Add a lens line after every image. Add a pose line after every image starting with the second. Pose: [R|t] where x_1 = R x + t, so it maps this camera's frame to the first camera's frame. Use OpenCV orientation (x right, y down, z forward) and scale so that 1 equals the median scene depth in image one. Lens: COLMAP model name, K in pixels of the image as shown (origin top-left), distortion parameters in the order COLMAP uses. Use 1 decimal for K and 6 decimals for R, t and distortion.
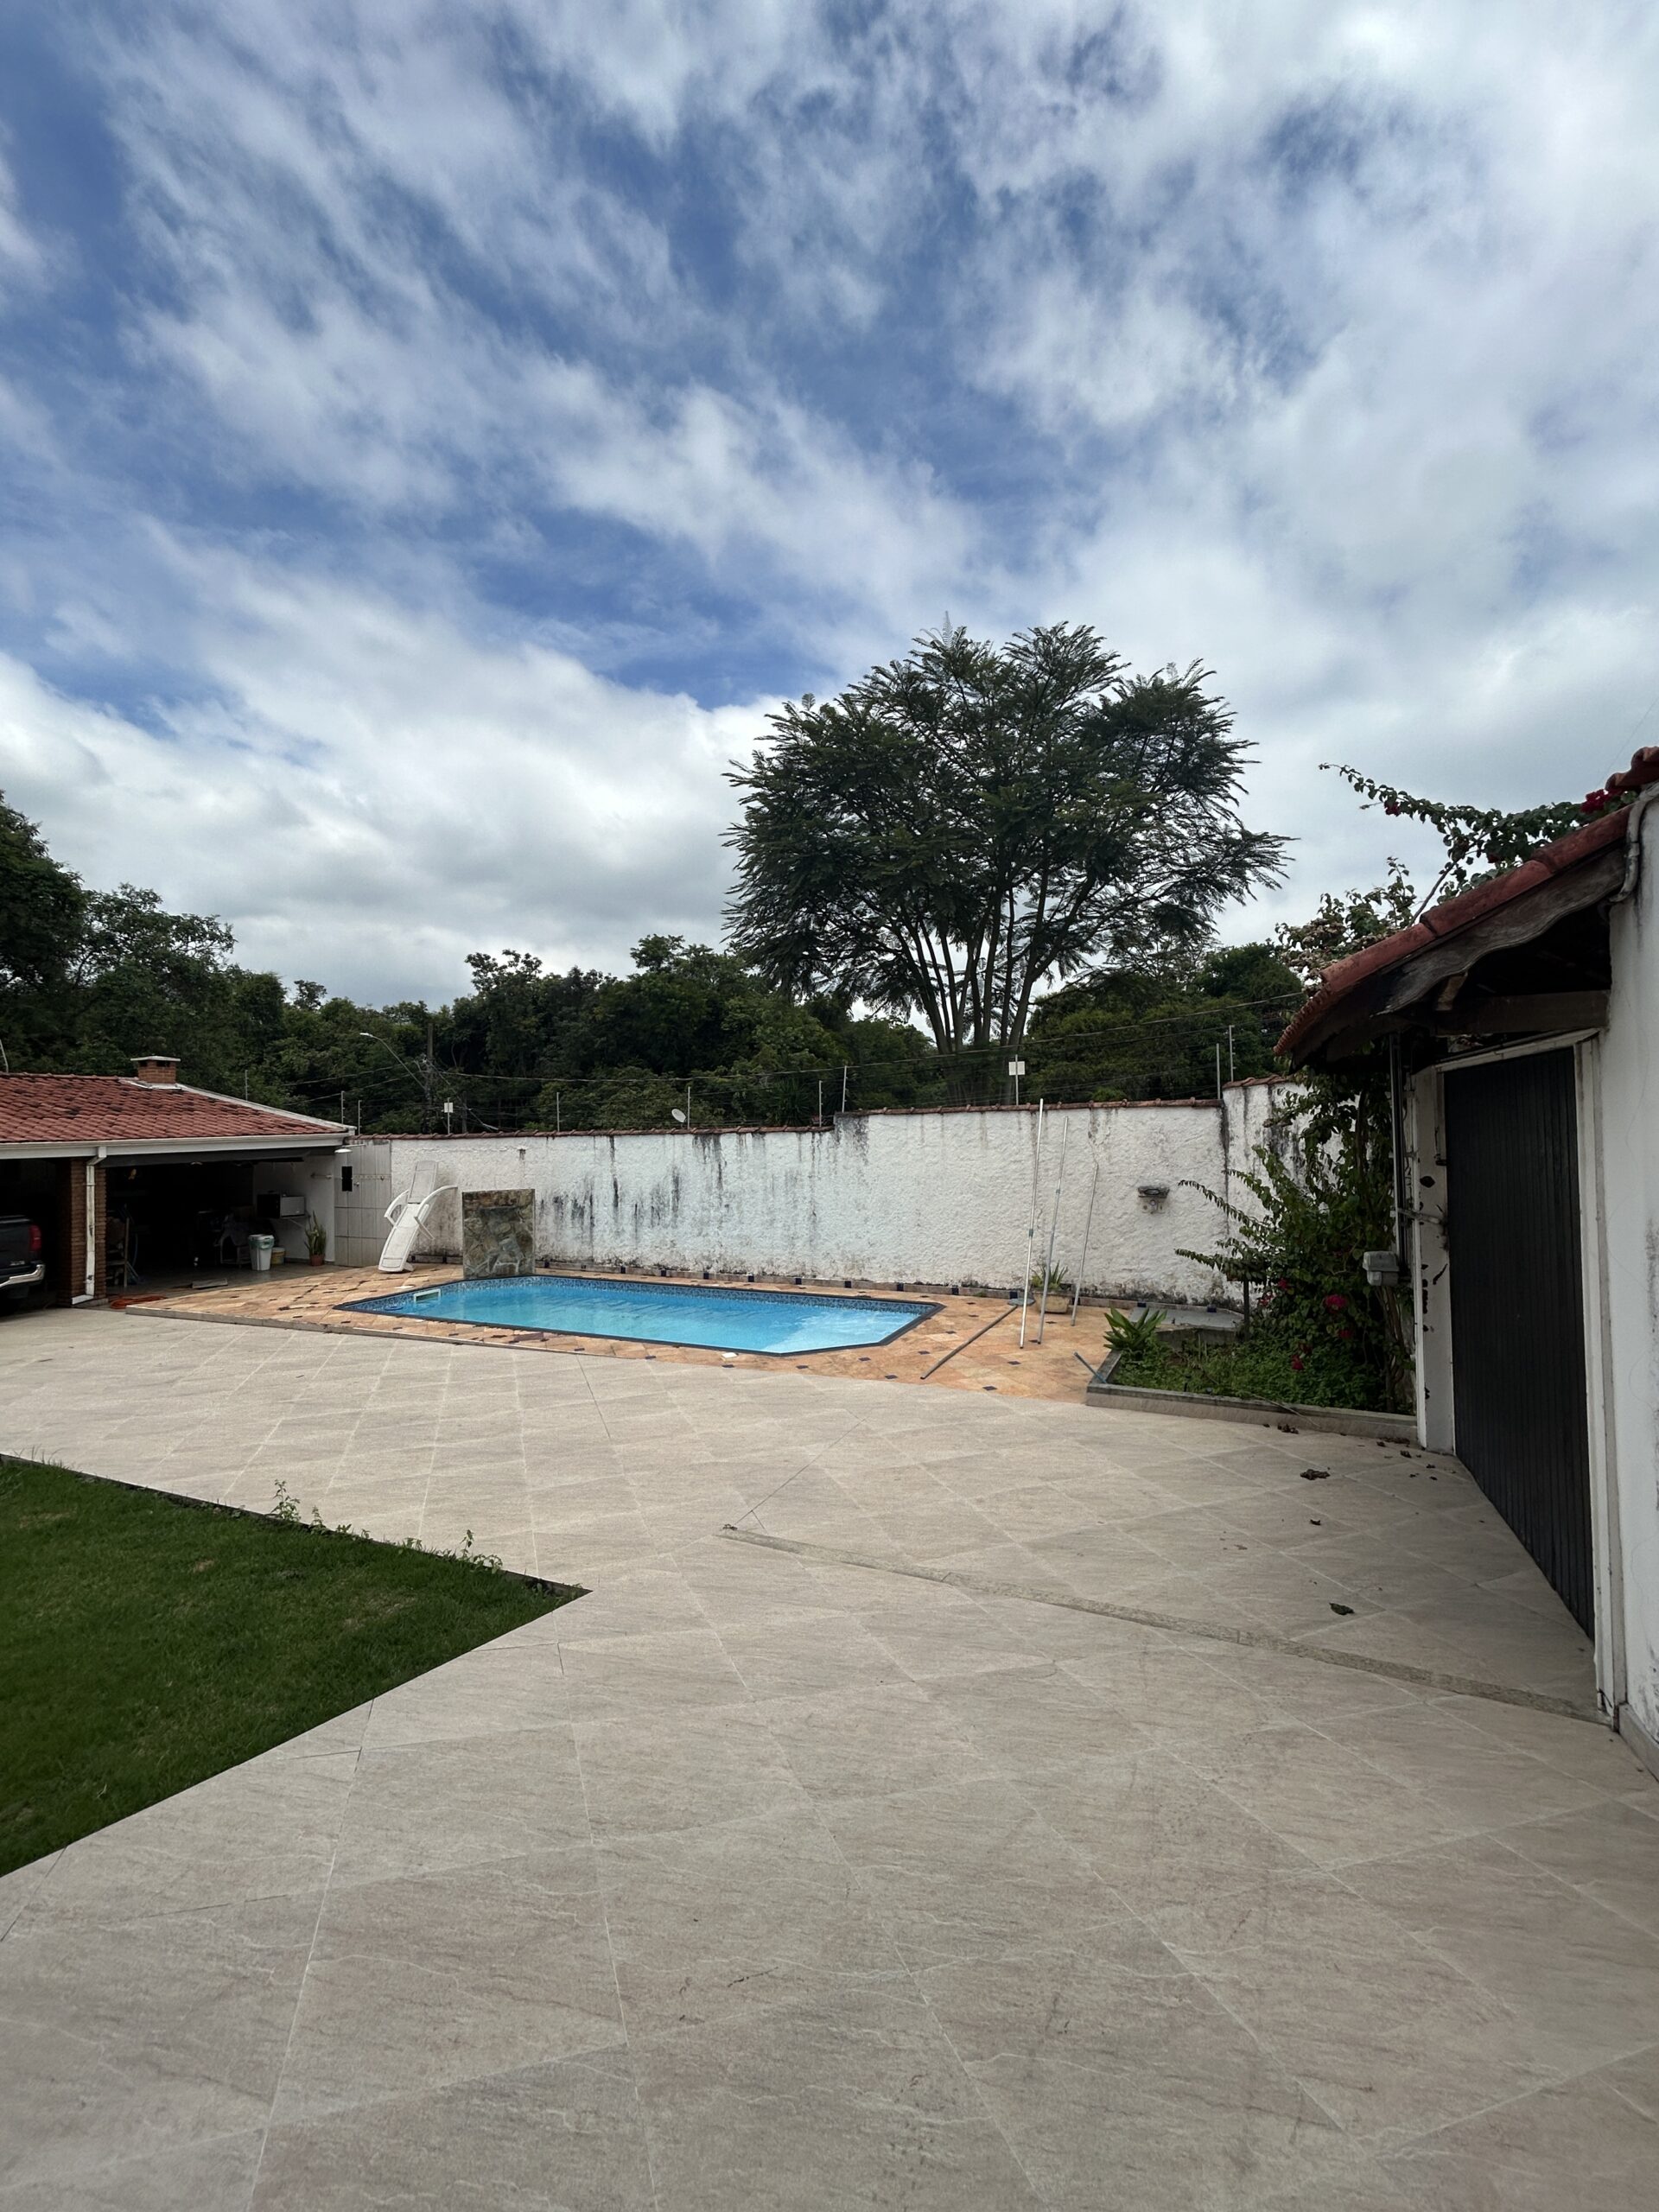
lens RADIAL K [[890.0, 0, 829.5], [0, 890.0, 1106.0], [0, 0, 1]] dist [0.001754, 0.000093]
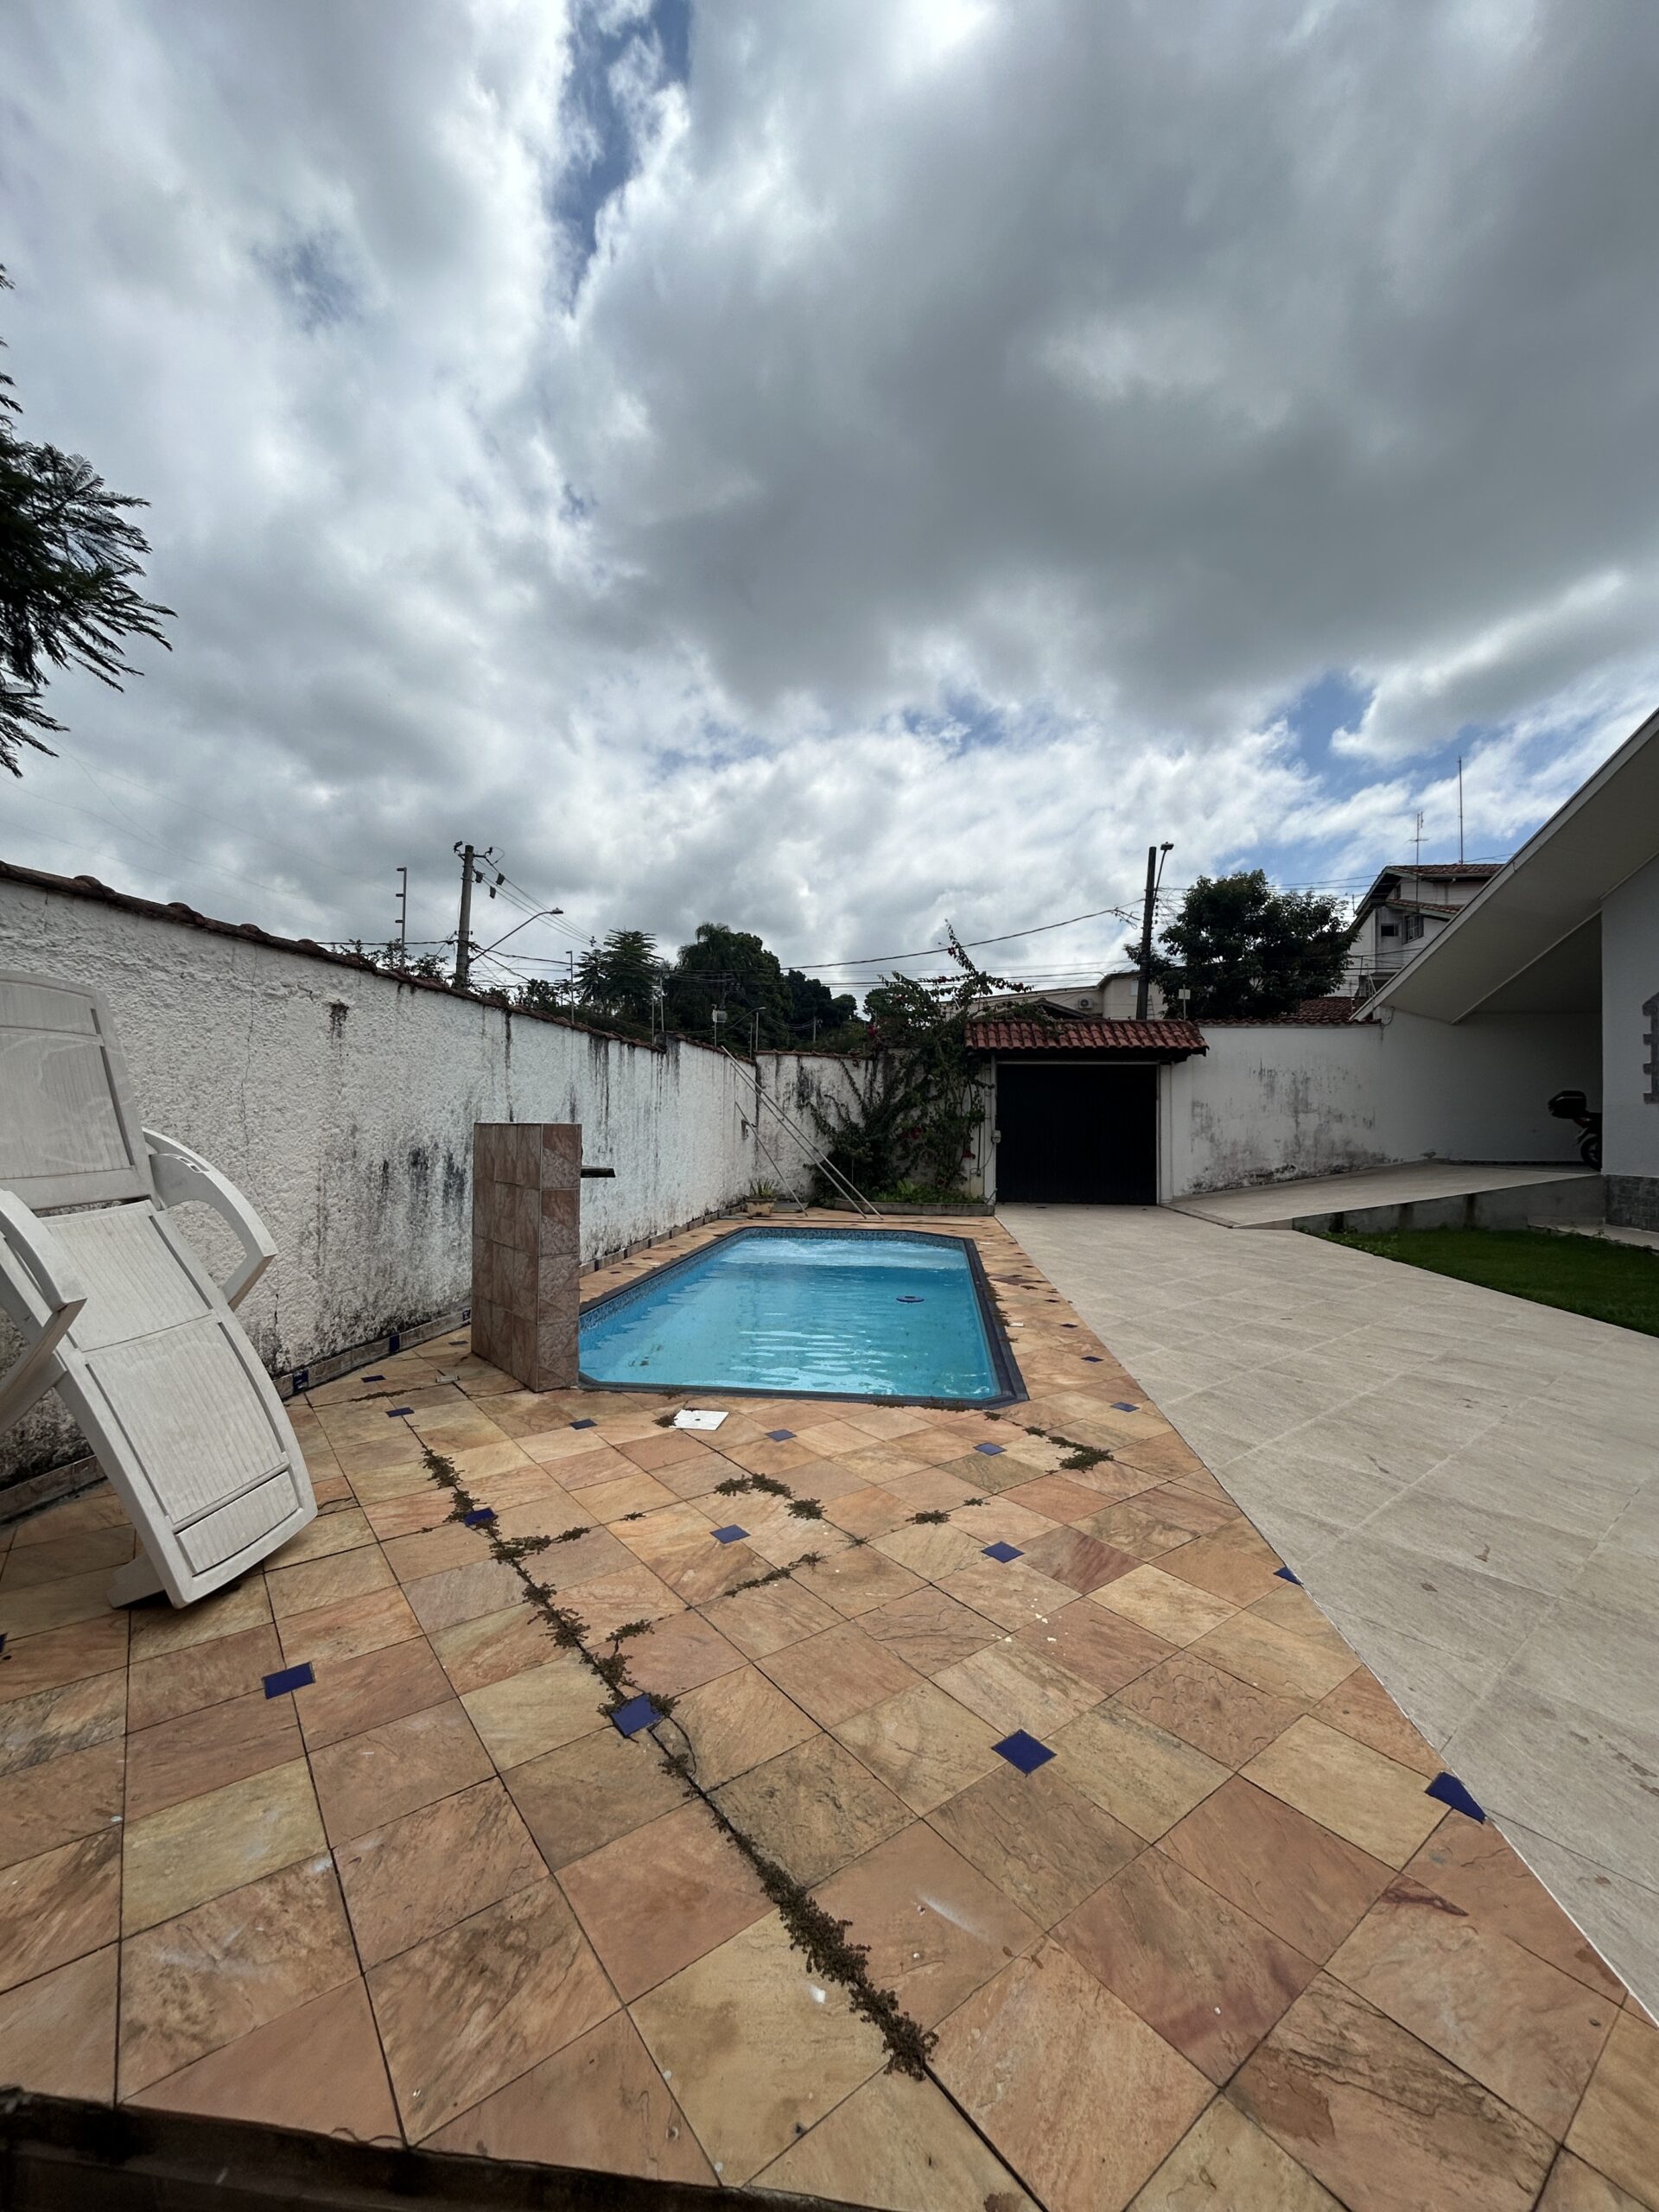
lens RADIAL K [[890.0, 0, 829.5], [0, 890.0, 1106.0], [0, 0, 1]] dist [0.001754, 0.000093]
pose [[-0.311259, 0.032159, 0.949781, -0.777185], [-0.041492, 0.998014, -0.047389, 0.103054], [-0.949419, -0.054159, -0.309306, 1.040383]]
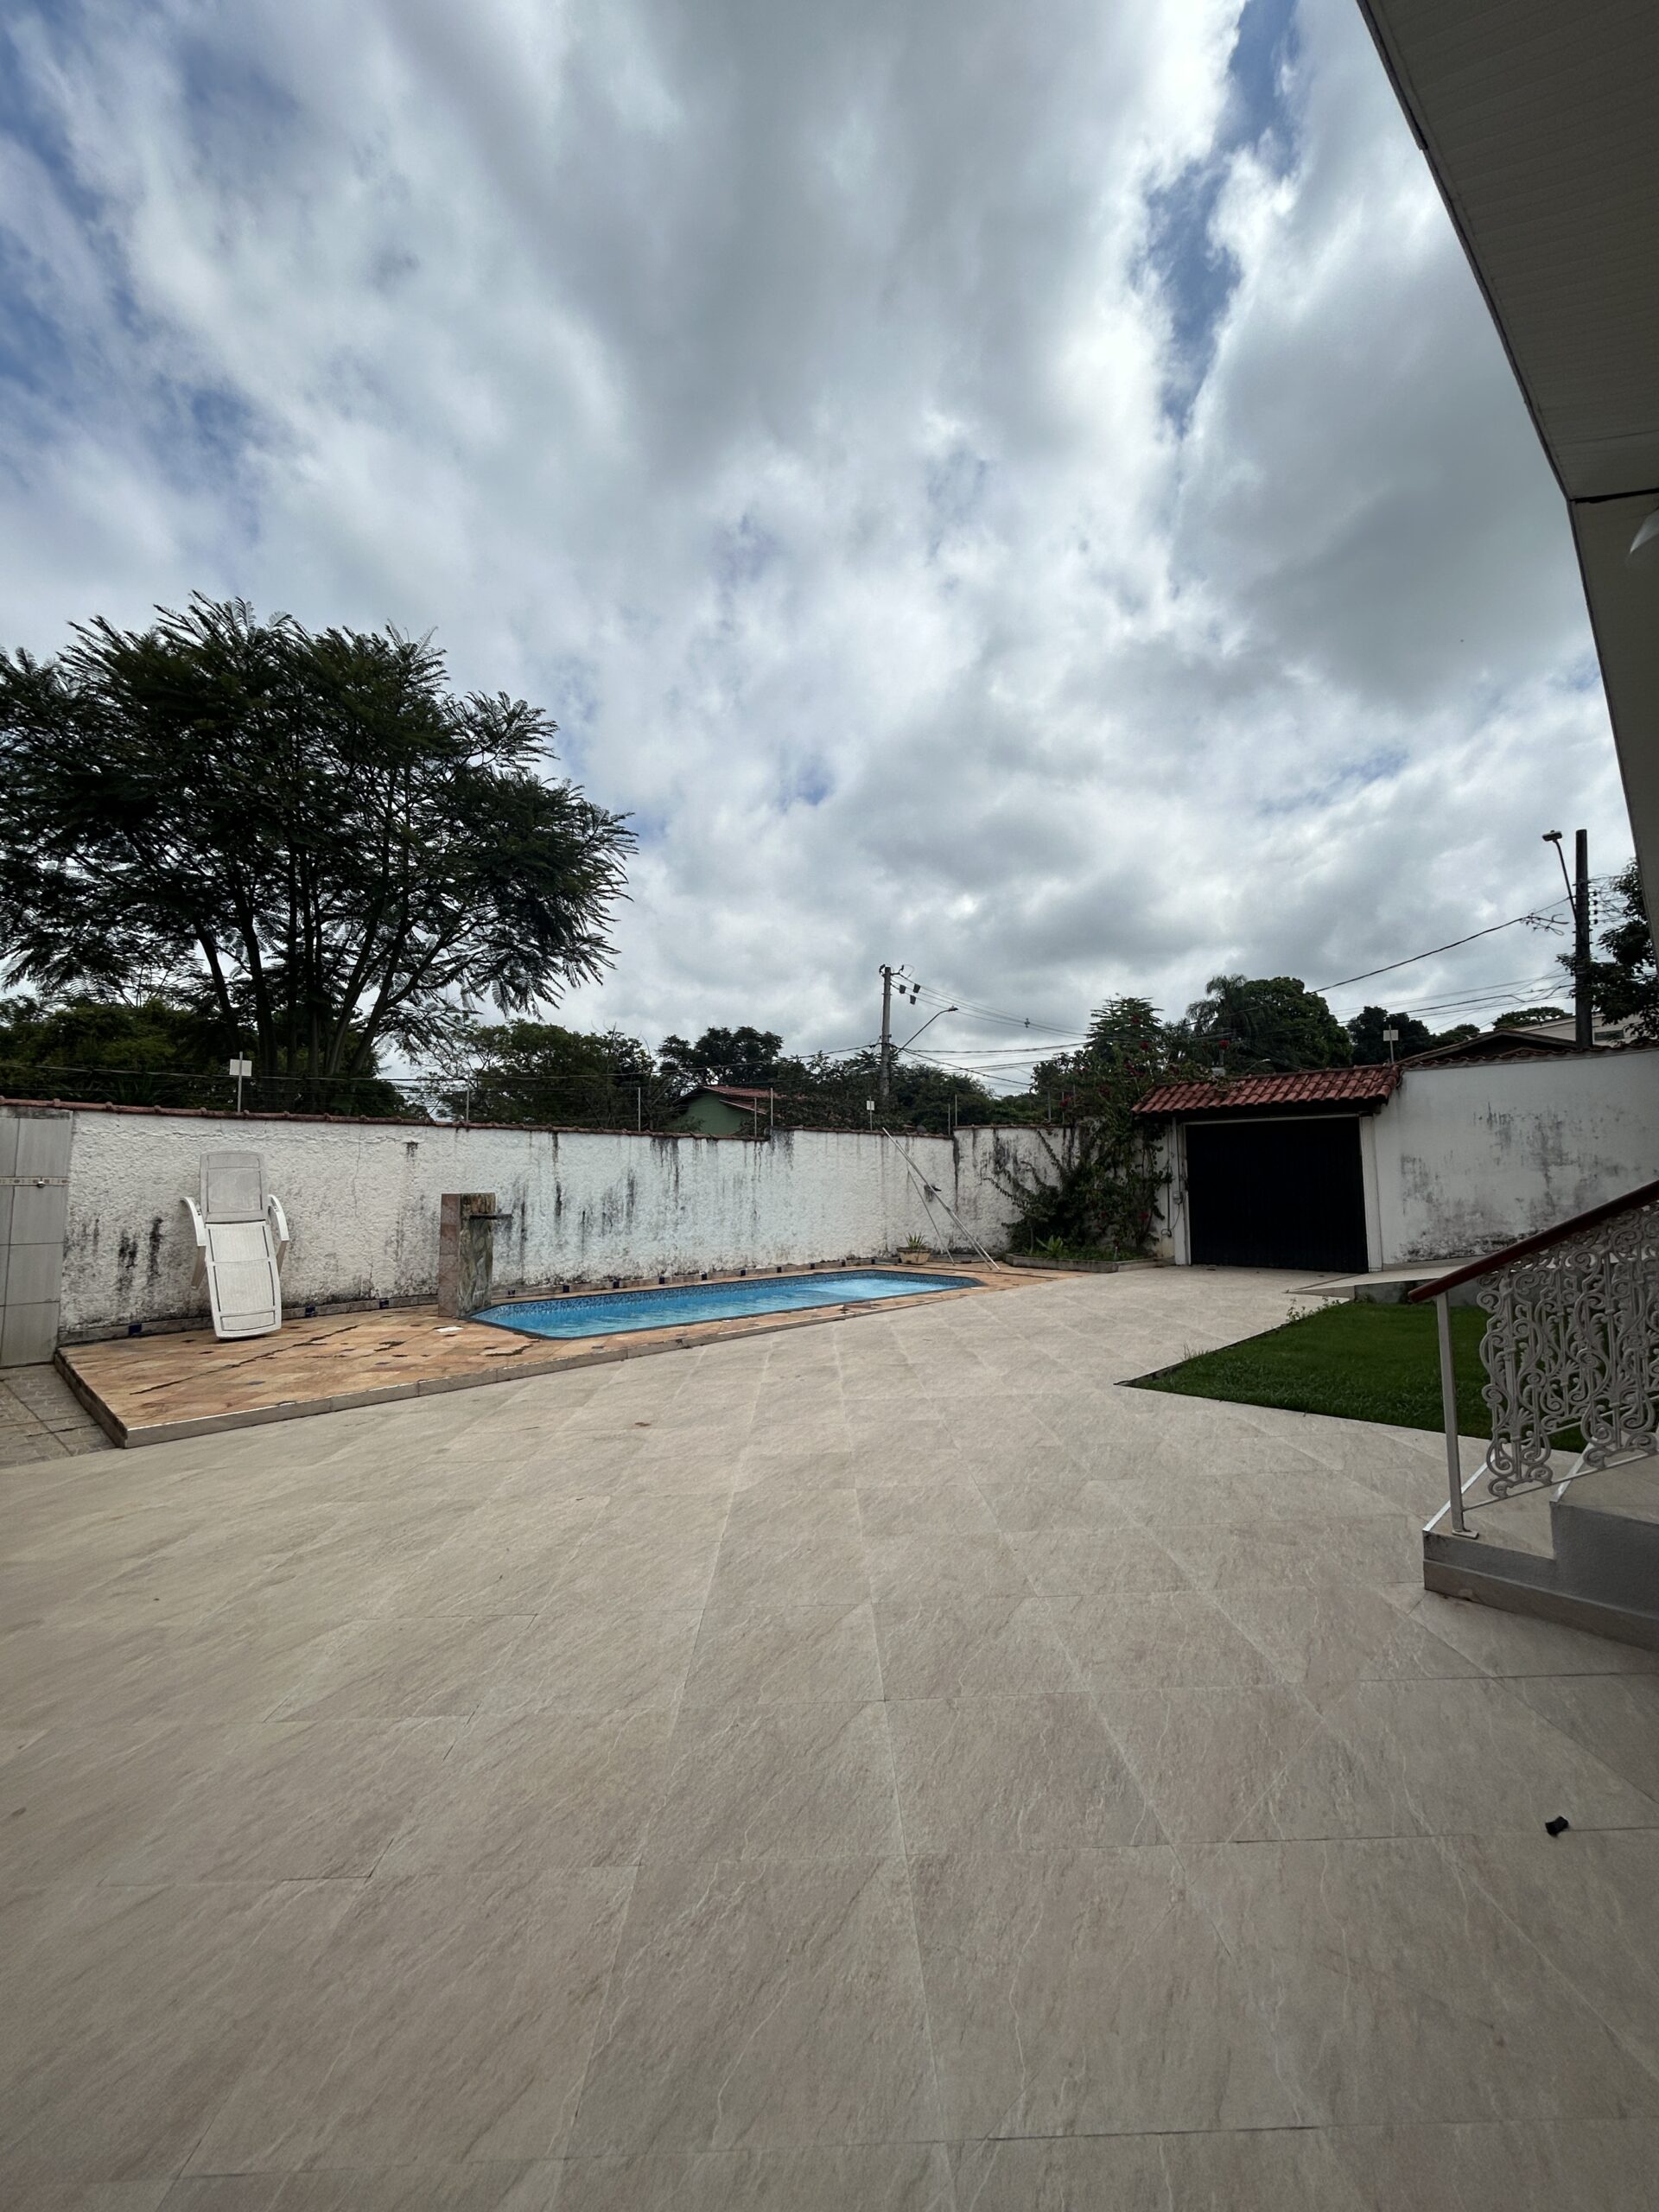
lens RADIAL K [[890.0, 0, 829.5], [0, 890.0, 1106.0], [0, 0, 1]] dist [0.001754, 0.000093]
pose [[0.340655, 0.098833, 0.934979, -1.012759], [-0.035460, 0.995103, -0.092269, 0.082732], [-0.939519, -0.001723, 0.342491, 0.487363]]
